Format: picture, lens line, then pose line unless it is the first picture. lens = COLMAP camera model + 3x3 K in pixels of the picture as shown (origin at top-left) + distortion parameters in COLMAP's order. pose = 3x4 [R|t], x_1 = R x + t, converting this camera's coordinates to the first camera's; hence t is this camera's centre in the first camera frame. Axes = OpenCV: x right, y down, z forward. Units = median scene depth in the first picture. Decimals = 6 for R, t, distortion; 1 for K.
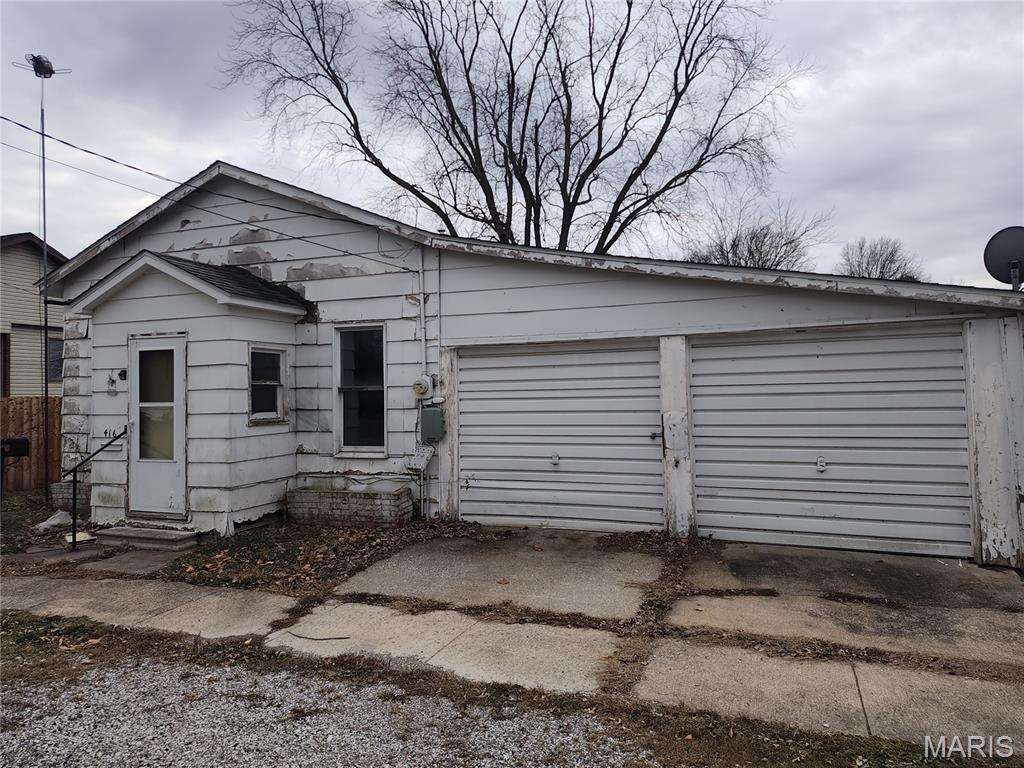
lens RADIAL K [[682.0, 0, 518.3], [0, 682.0, 376.8], [0, 0, 1]] dist [0.083488, -0.079097]
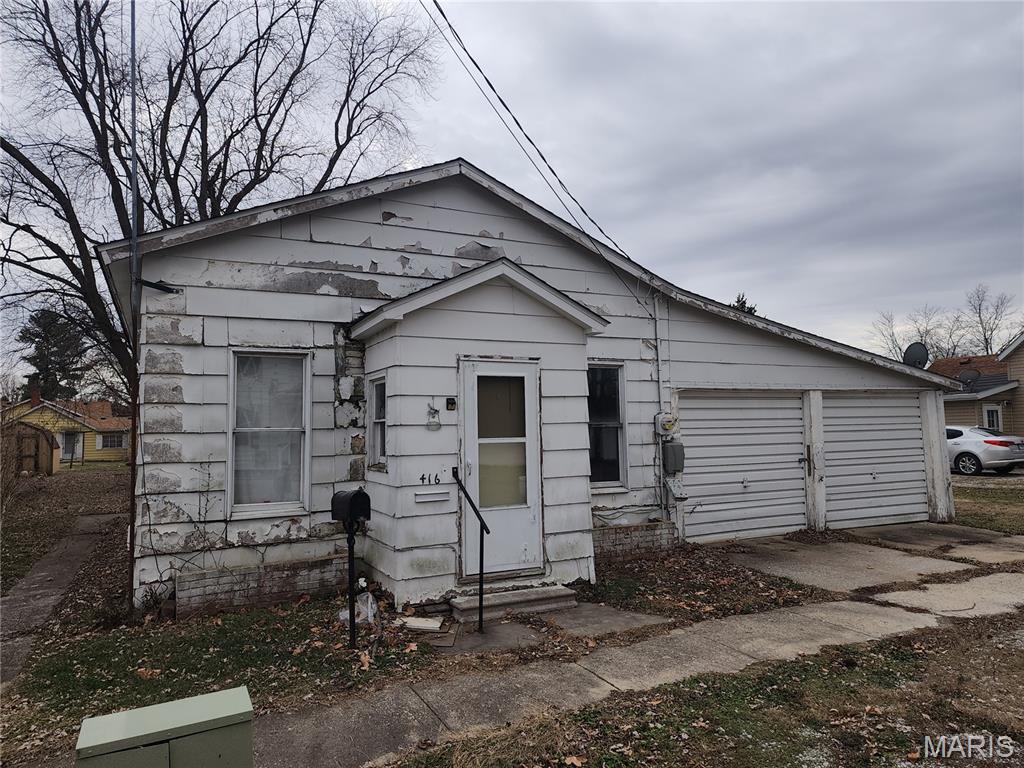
lens RADIAL K [[691.1, 0, 512.0], [0, 691.1, 384.0], [0, 0, 1]] dist [0.084446, -0.093760]
pose [[0.672535, 0.055227, 0.738002, -1.124798], [-0.010018, 0.997800, -0.065540, 0.026244], [-0.739997, 0.036685, 0.671609, 0.423164]]
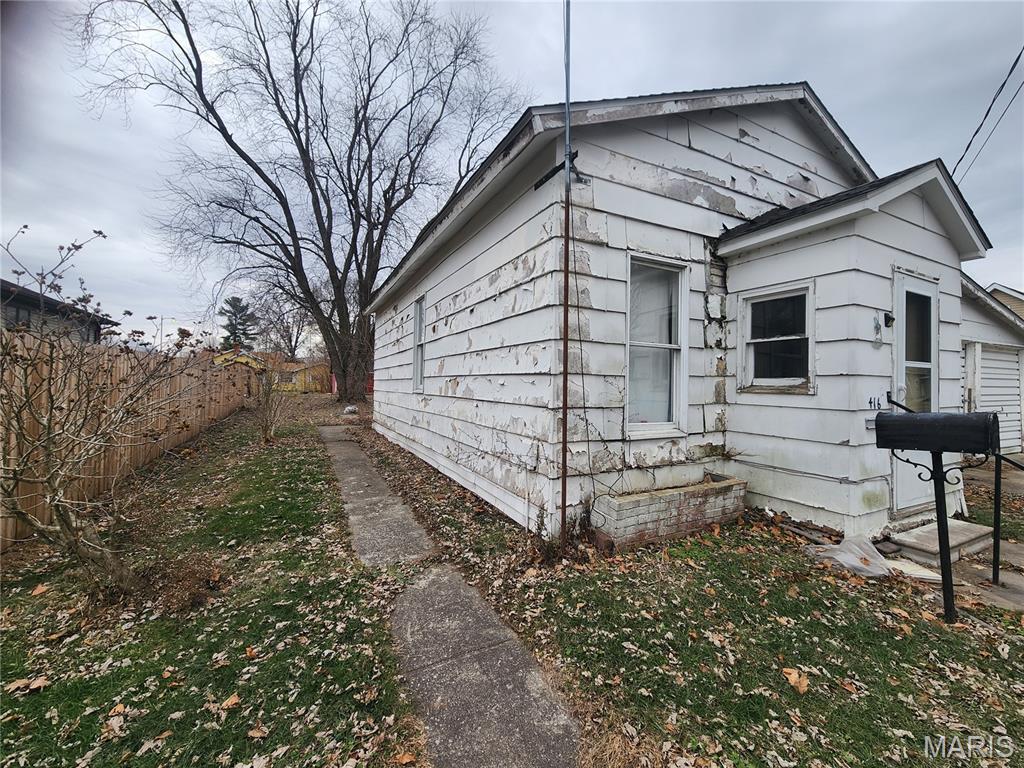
lens RADIAL K [[423.8, 0, 513.6], [0, 423.8, 377.5], [0, 0, 1]] dist [-0.001968, -0.000096]
pose [[0.665864, 0.037263, 0.745142, -1.156557], [-0.044130, 0.998970, -0.010522, 0.078009], [-0.744767, -0.025877, 0.666823, 1.011563]]
